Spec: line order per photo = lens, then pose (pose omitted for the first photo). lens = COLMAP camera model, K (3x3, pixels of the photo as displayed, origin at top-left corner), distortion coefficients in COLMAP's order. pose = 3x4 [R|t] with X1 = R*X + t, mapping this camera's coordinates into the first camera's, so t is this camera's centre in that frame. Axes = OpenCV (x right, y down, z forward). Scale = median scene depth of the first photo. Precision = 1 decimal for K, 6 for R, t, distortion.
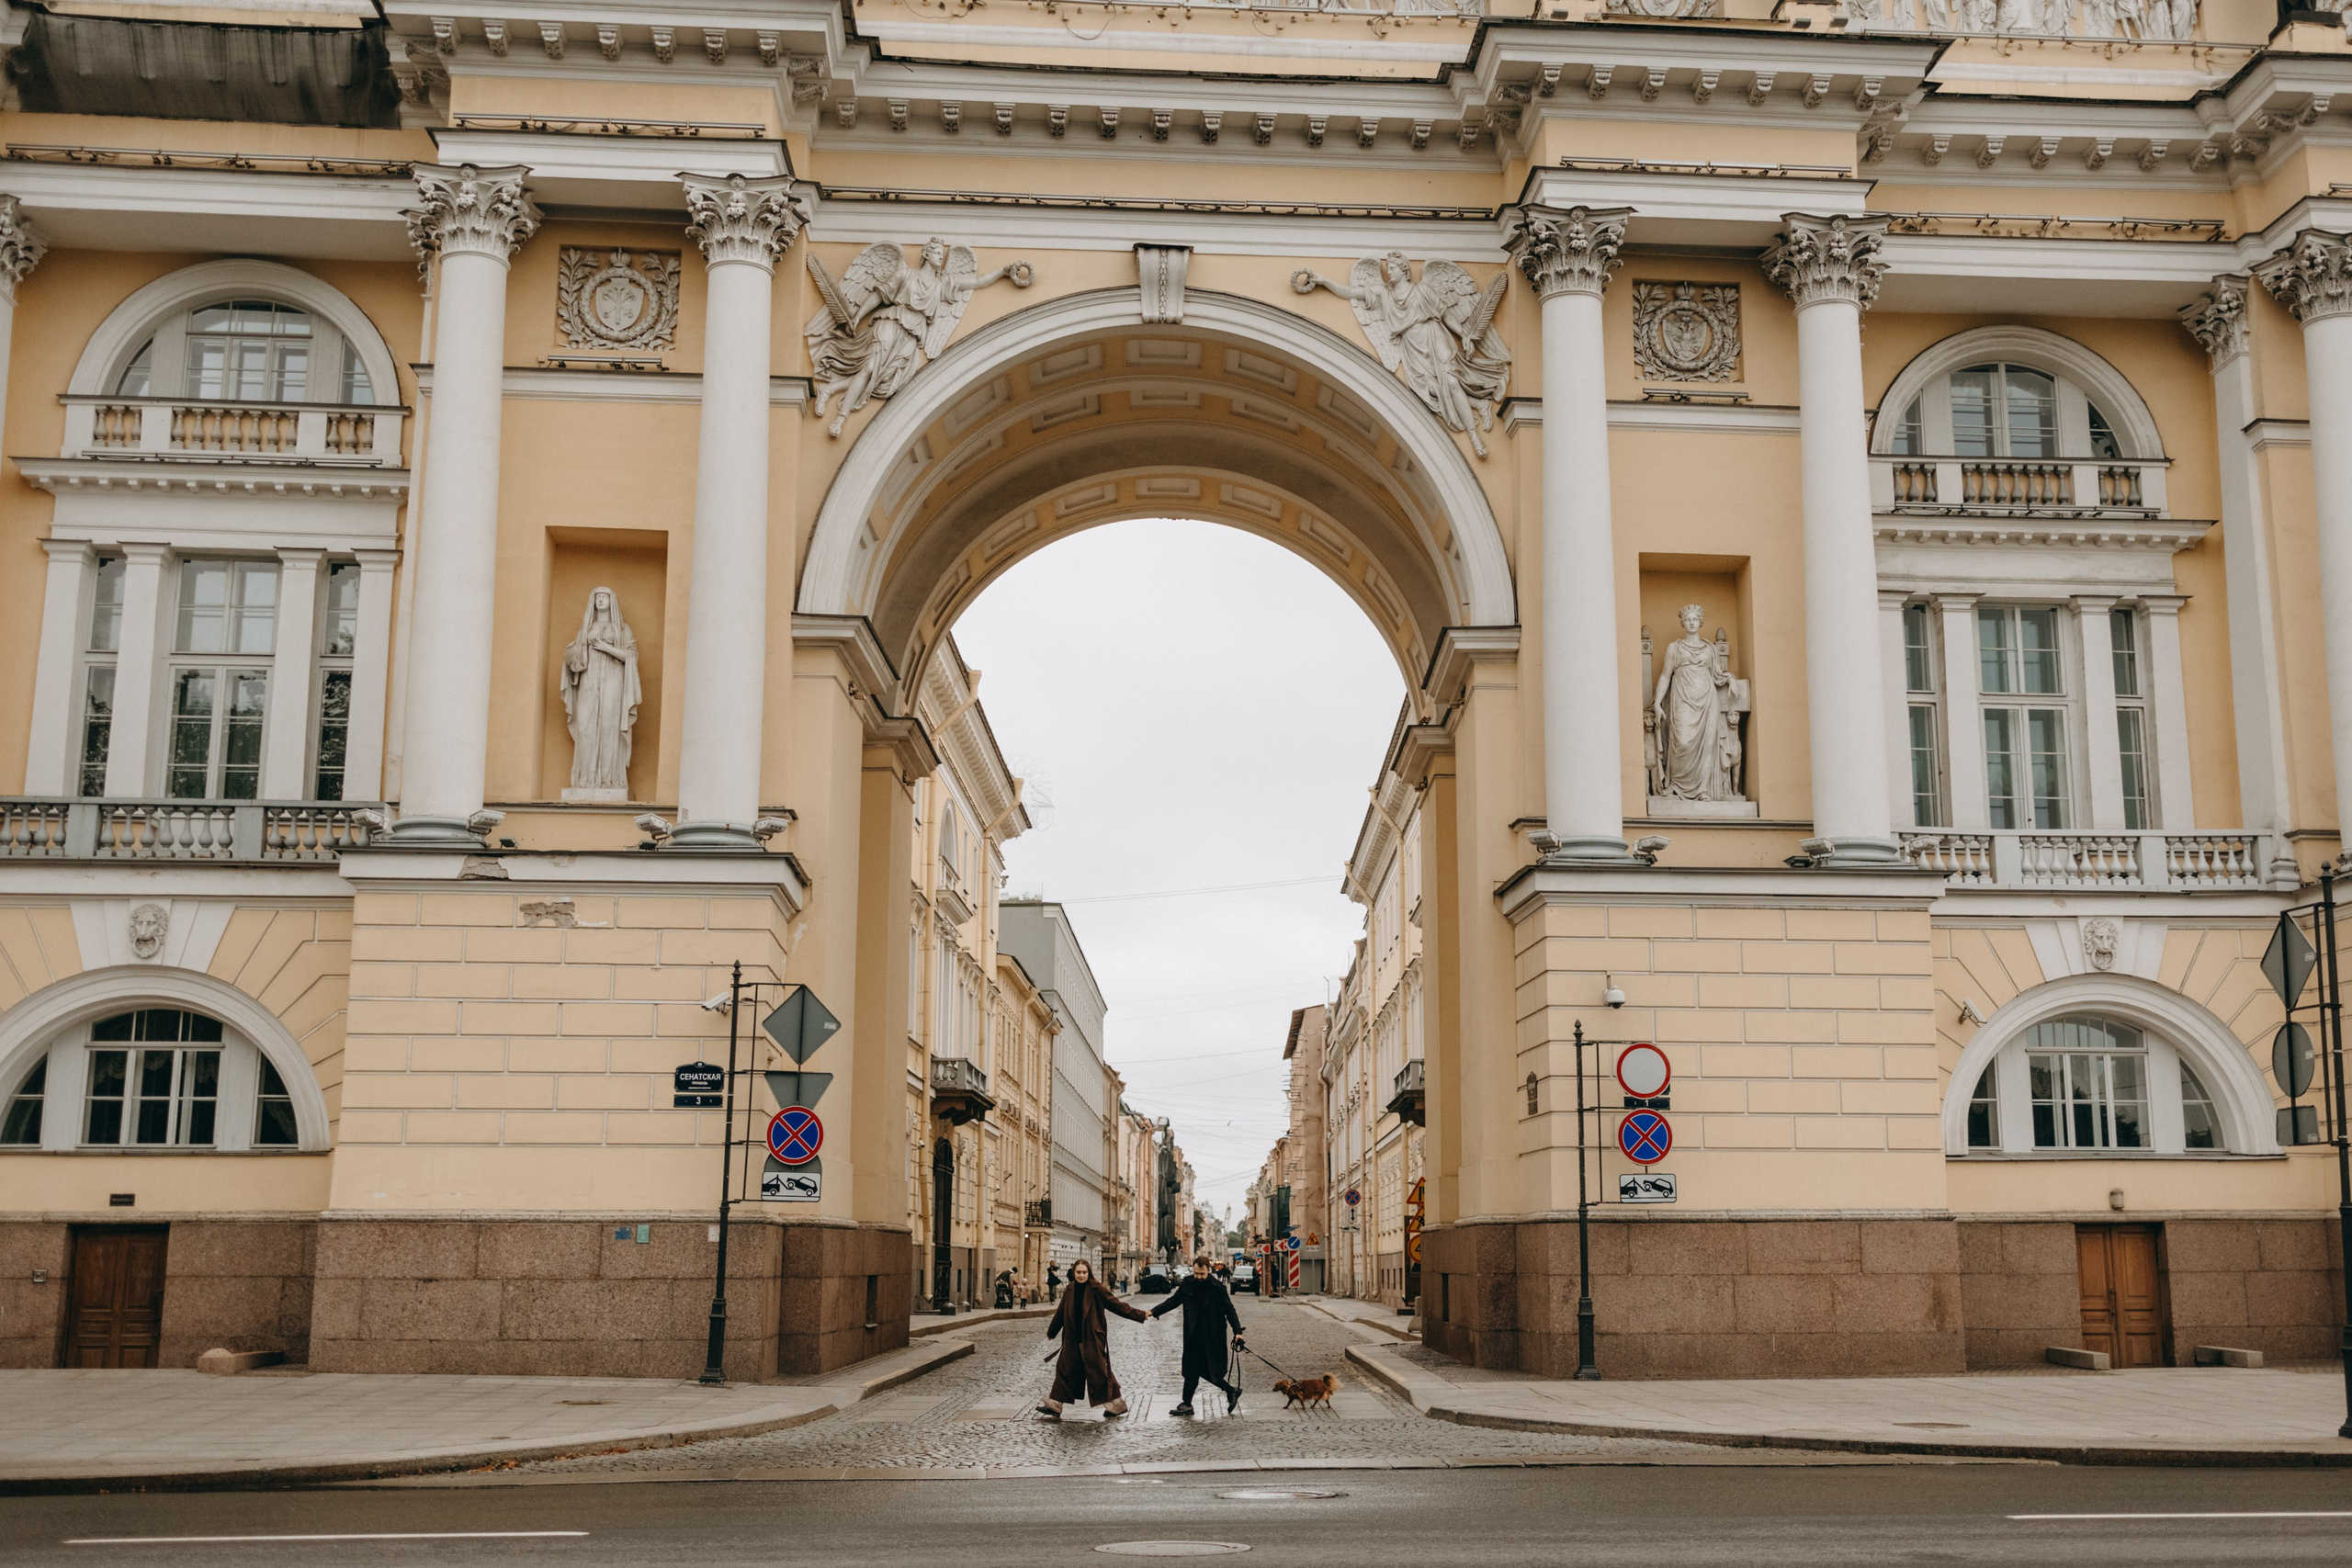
lens RADIAL K [[2501.1, 0, 1264.2], [0, 2501.1, 759.4], [0, 0, 1]] dist [0.008535, 0.000000]
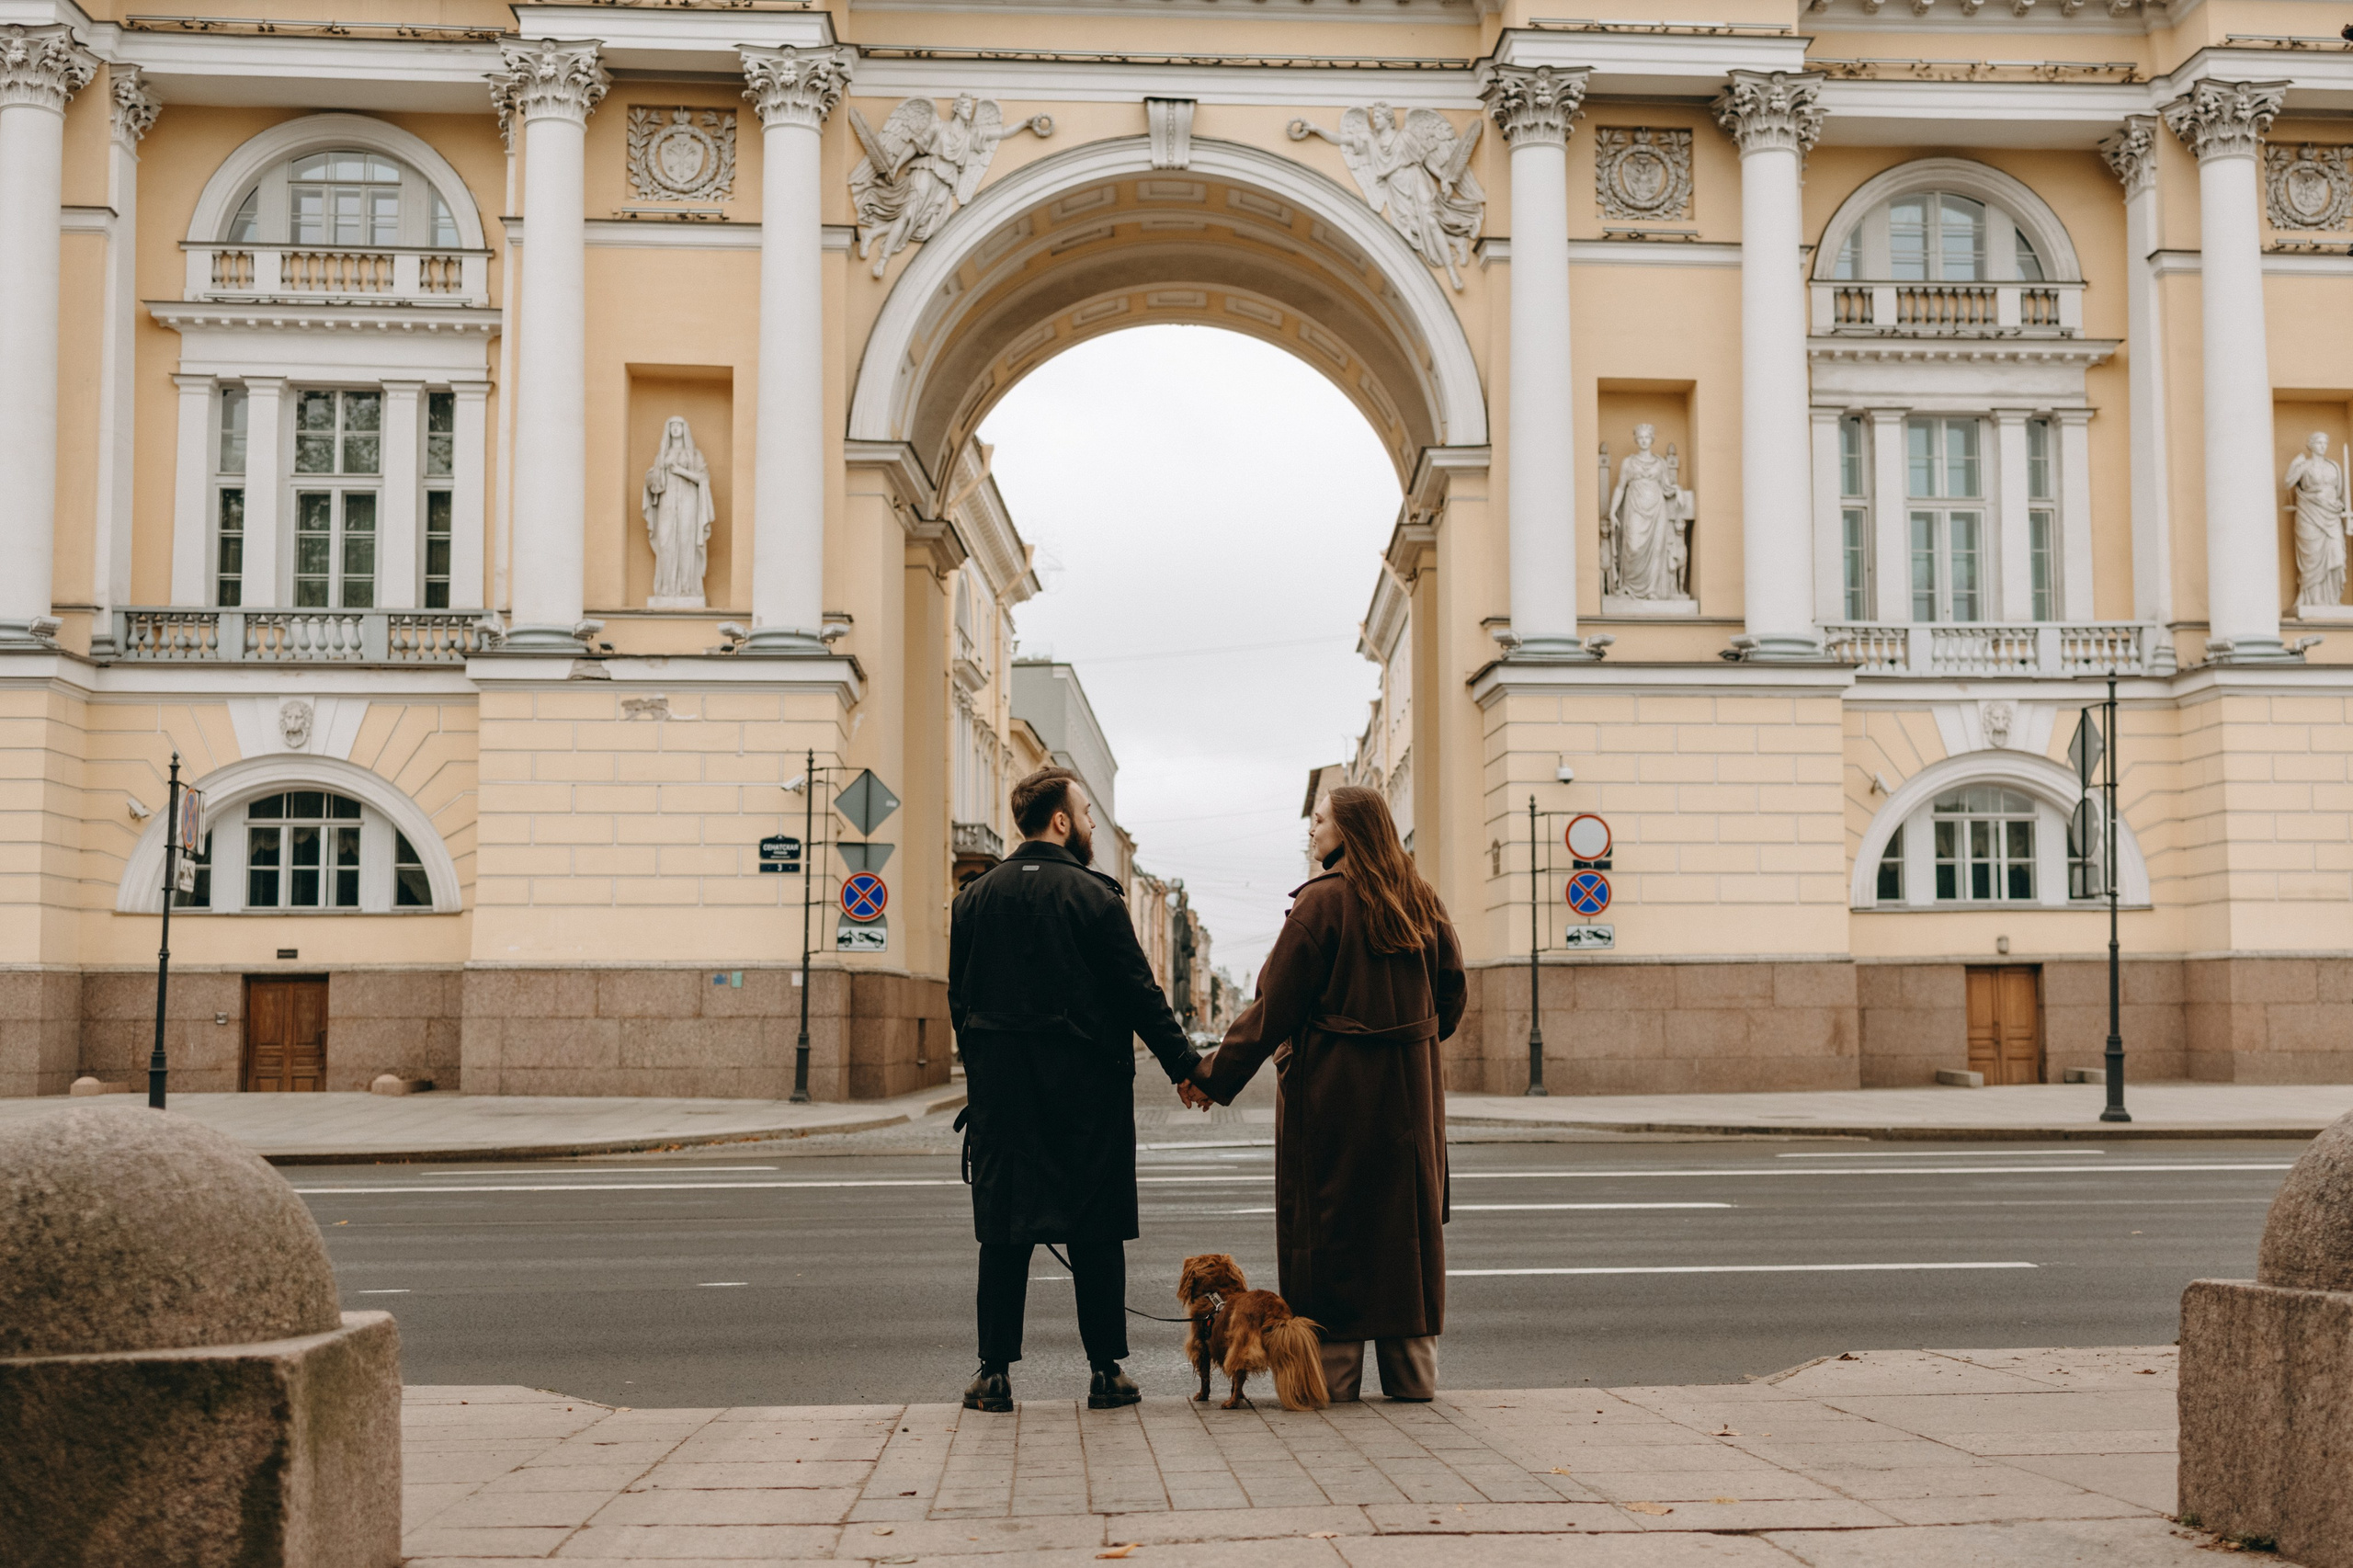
lens RADIAL K [[2768.4, 0, 1305.3], [0, 2768.4, 764.3], [0, 0, 1]] dist [0.005783, 0.000000]
pose [[0.999965, -0.005399, 0.006416, 0.010144], [0.004725, 0.994901, 0.100750, -0.036091], [-0.006928, -0.100716, 0.994891, -0.252175]]
